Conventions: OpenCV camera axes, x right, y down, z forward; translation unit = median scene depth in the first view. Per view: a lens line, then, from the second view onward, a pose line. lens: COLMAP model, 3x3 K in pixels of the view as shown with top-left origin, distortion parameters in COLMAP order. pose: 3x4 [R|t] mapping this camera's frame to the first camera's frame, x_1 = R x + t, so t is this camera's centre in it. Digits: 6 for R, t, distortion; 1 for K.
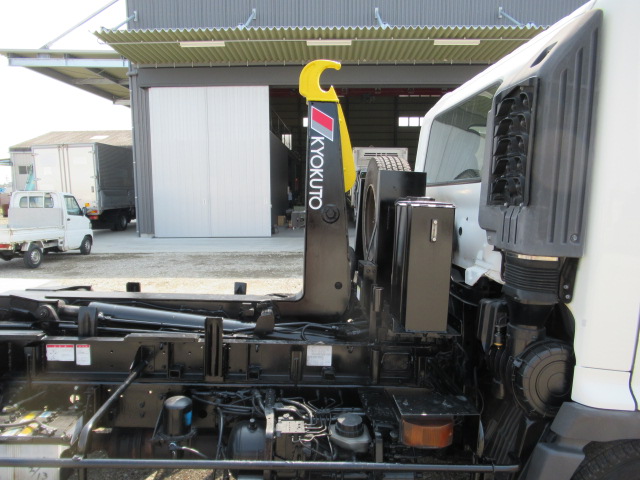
lens RADIAL K [[489.7, 0, 320.0], [0, 489.7, 240.0], [0, 0, 1]] dist [0.000118, -0.002245]
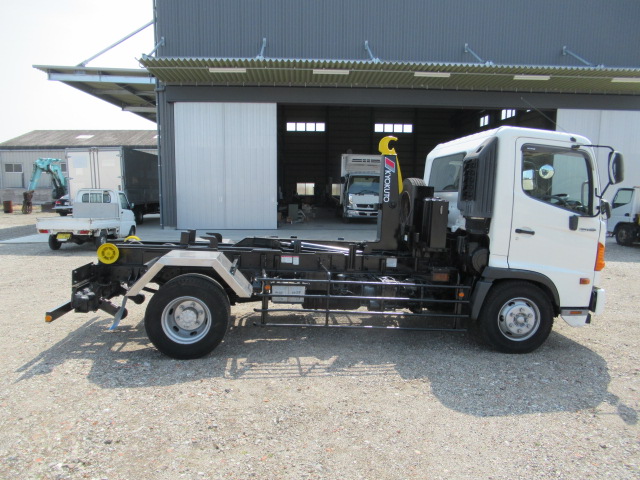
lens RADIAL K [[481.0, 0, 320.0], [0, 481.0, 240.0], [0, 0, 1]] dist [-0.006590, -0.003418]
pose [[0.998242, 0.004485, 0.059093, -0.079806], [-0.004672, 0.999984, 0.003034, 0.019345], [-0.059078, -0.003304, 0.998248, -0.217281]]
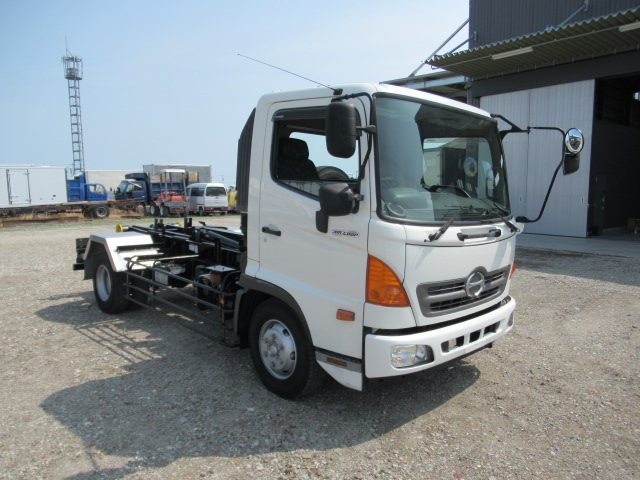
lens RADIAL K [[489.7, 0, 320.0], [0, 489.7, 240.0], [0, 0, 1]] dist [0.000118, -0.002245]
pose [[0.685053, 0.082769, -0.723776, 0.292910], [-0.082358, 0.995954, 0.035942, 0.007773], [0.723822, 0.034987, 0.689099, -0.040445]]
